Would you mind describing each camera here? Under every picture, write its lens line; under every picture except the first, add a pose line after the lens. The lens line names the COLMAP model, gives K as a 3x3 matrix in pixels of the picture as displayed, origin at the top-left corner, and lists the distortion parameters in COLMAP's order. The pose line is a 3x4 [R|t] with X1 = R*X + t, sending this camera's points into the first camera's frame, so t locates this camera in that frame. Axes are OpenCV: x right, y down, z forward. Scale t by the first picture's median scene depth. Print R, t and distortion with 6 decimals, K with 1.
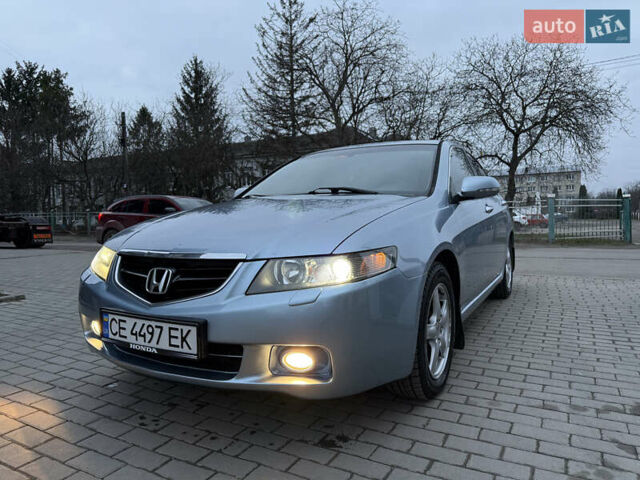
lens RADIAL K [[449.7, 0, 319.8], [0, 449.7, 239.0], [0, 0, 1]] dist [0.050110, -0.061712]
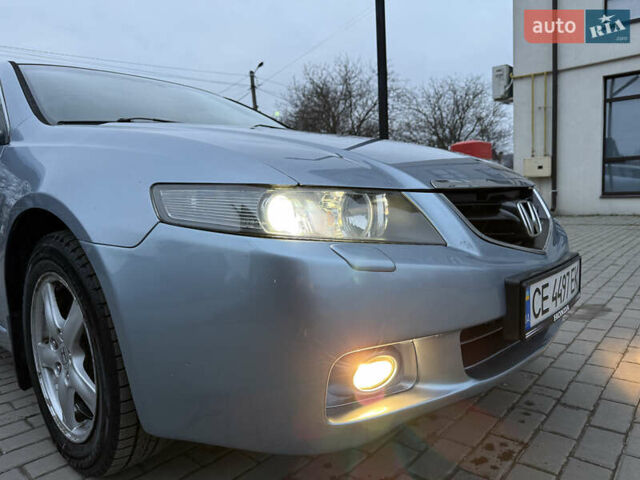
lens RADIAL K [[454.8, 0, 323.4], [0, 454.8, 242.2], [0, 0, 1]] dist [0.044871, -0.061659]
pose [[0.212550, -0.091951, 0.972814, -0.955761], [0.096158, 0.992699, 0.072820, 0.041646], [-0.972407, 0.078066, 0.219840, 1.003697]]
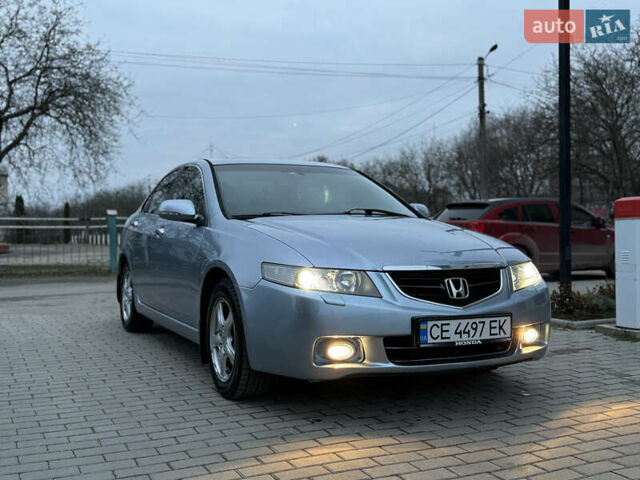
lens RADIAL K [[690.2, 0, 319.7], [0, 690.2, 238.4], [0, 0, 1]] dist [0.168077, -0.373236]
pose [[0.578703, -0.000443, 0.815539, -1.812573], [0.044090, 0.998554, -0.030744, 0.000468], [-0.814346, 0.053749, 0.577886, 0.191130]]
